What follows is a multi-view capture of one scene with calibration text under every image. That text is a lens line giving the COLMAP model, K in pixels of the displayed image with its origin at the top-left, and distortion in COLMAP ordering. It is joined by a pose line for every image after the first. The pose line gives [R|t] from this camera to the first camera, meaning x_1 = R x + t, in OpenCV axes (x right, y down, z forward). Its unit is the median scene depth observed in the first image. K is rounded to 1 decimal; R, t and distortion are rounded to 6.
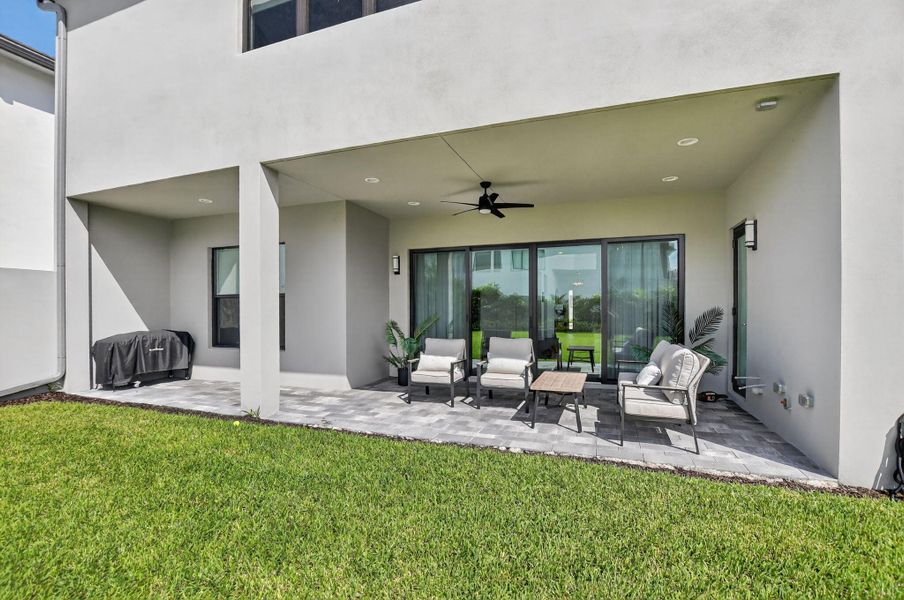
lens RADIAL K [[404.2, 0, 451.4], [0, 404.2, 297.1], [0, 0, 1]] dist [-0.025450, 0.000154]
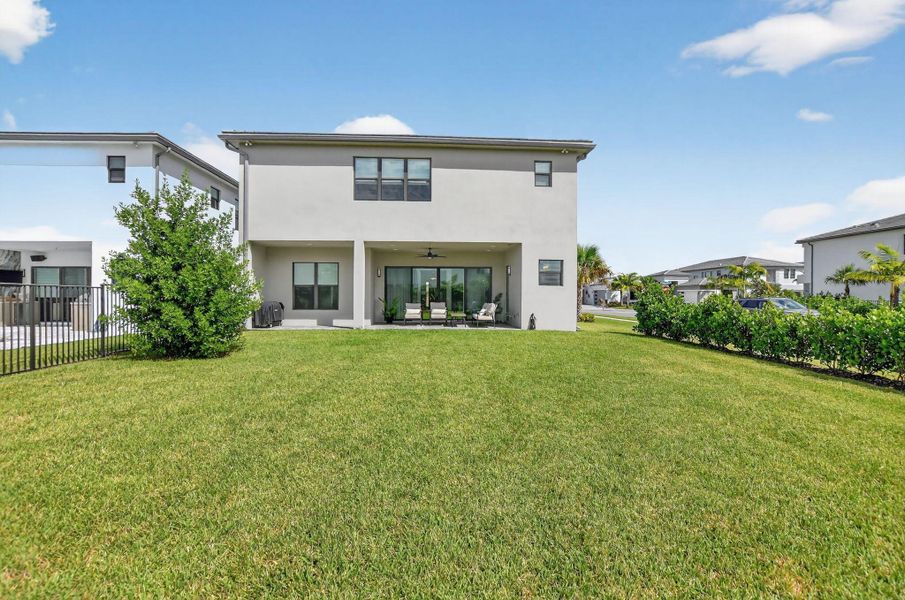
lens RADIAL K [[404.7, 0, 451.9], [0, 404.7, 297.1], [0, 0, 1]] dist [-0.025450, 0.000154]
pose [[0.903230, 0.005095, 0.429126, -1.016283], [-0.019981, 0.999344, 0.030192, -0.025121], [-0.428691, -0.035845, 0.902740, -1.657635]]
